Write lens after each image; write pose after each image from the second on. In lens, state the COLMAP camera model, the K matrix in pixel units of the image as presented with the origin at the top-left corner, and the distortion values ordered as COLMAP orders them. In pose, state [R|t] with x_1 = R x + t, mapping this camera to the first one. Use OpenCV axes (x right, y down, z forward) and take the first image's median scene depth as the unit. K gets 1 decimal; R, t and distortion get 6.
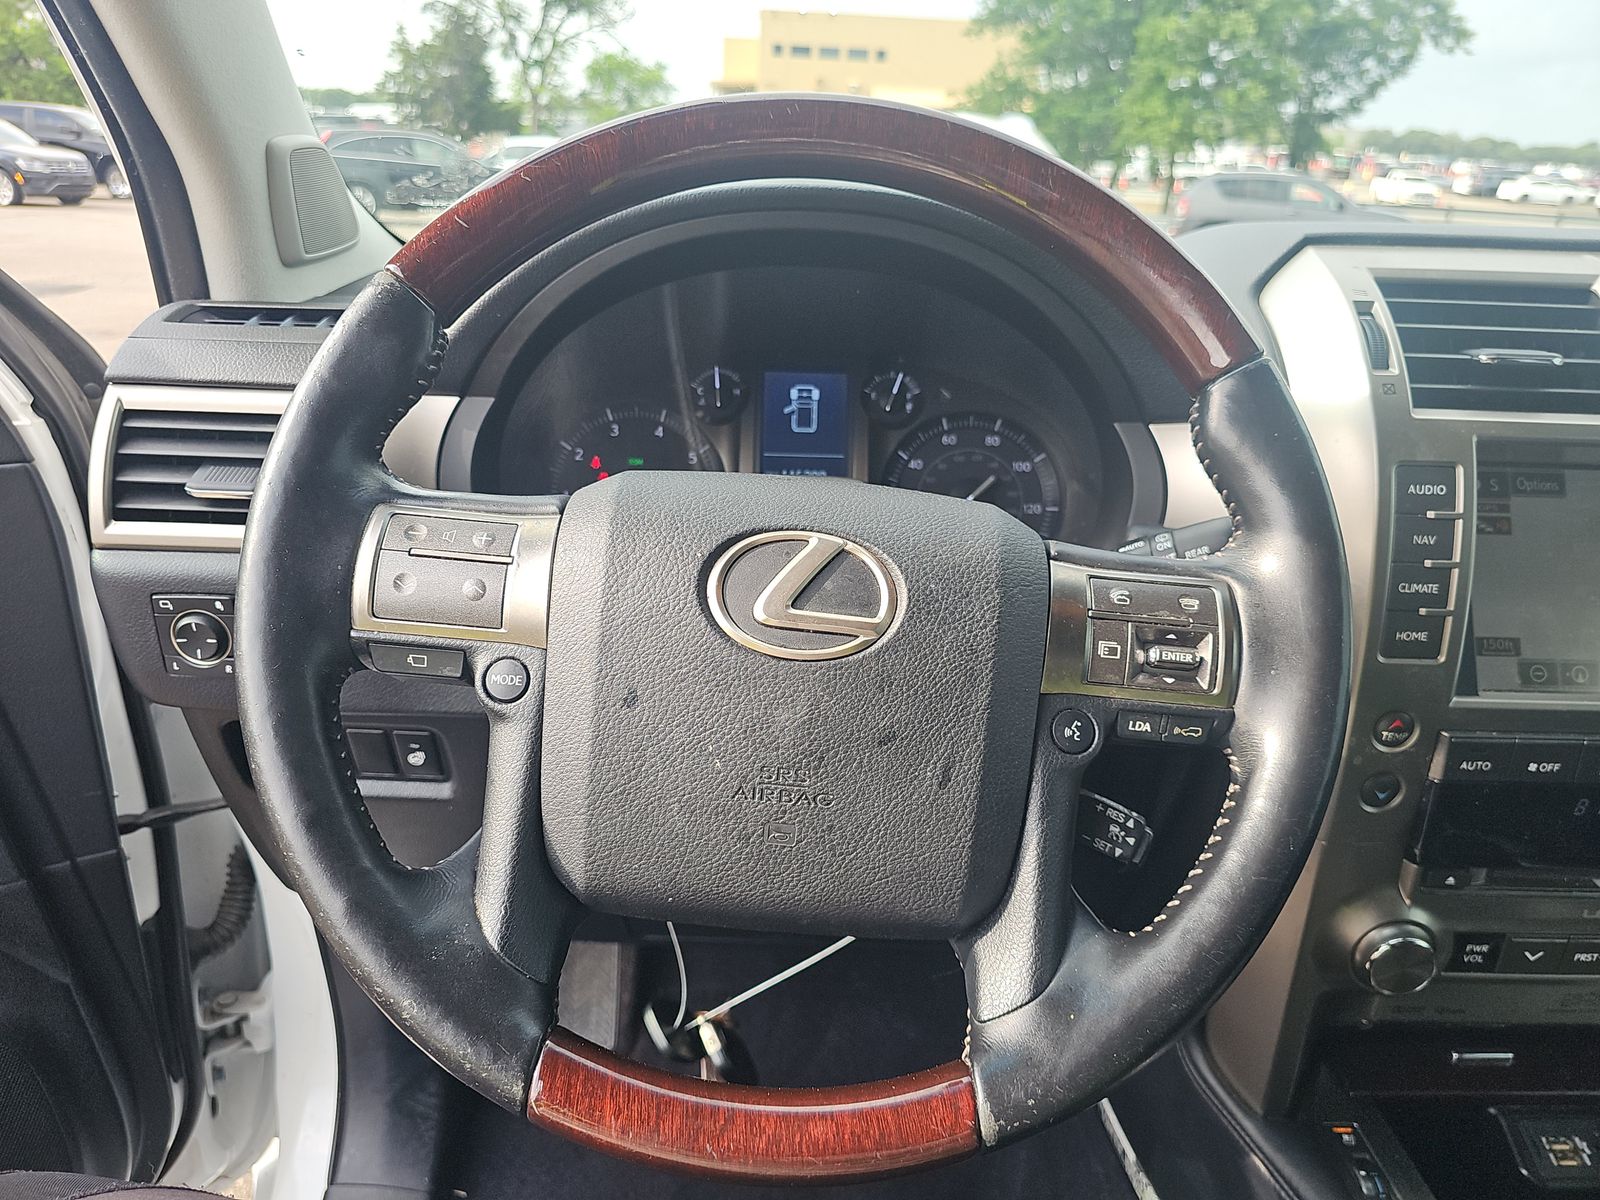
lens RADIAL K [[1090.4, 0, 806.9], [0, 1090.4, 595.8], [0, 0, 1]] dist [-0.006515, -0.009418]
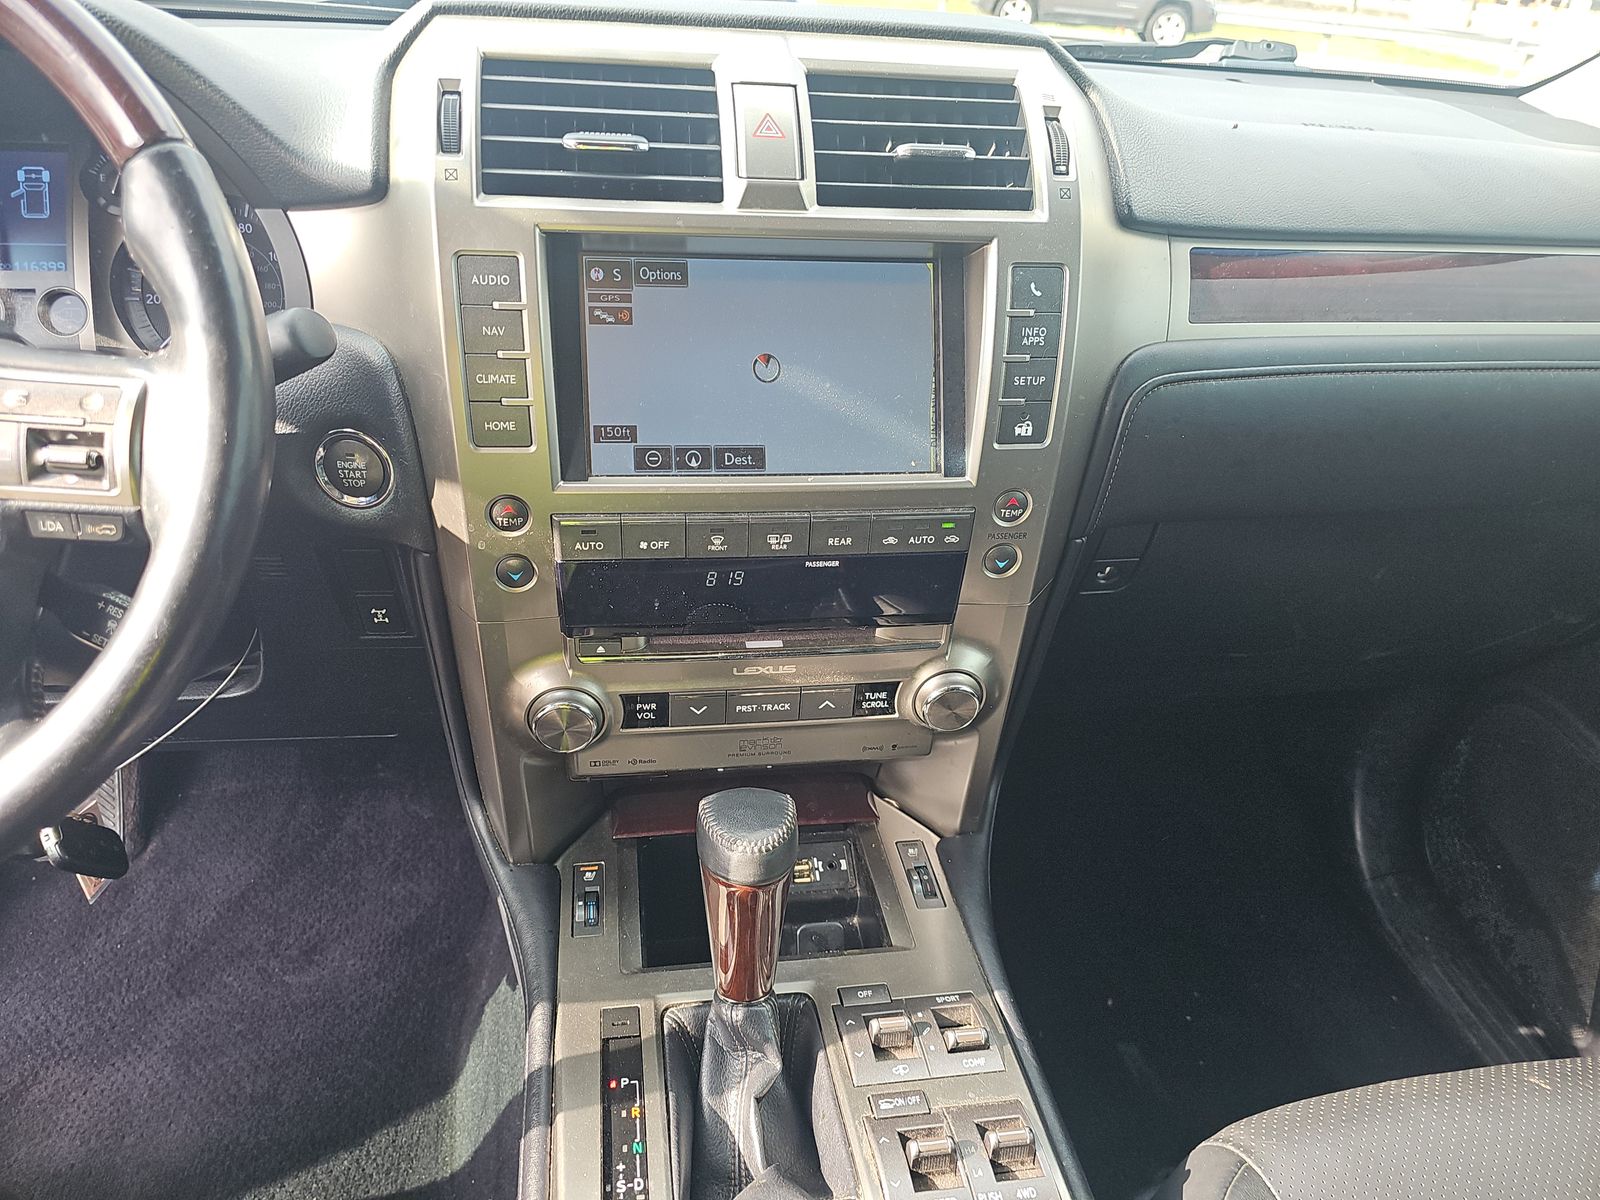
lens RADIAL K [[1033.0, 0, 799.2], [0, 1033.0, 608.9], [0, 0, 1]] dist [-0.015912, -0.001919]
pose [[0.983443, -0.052655, 0.173398, 0.593668], [0.015665, 0.977975, 0.208133, 0.006491], [-0.180538, -0.201971, 0.962608, -0.035271]]
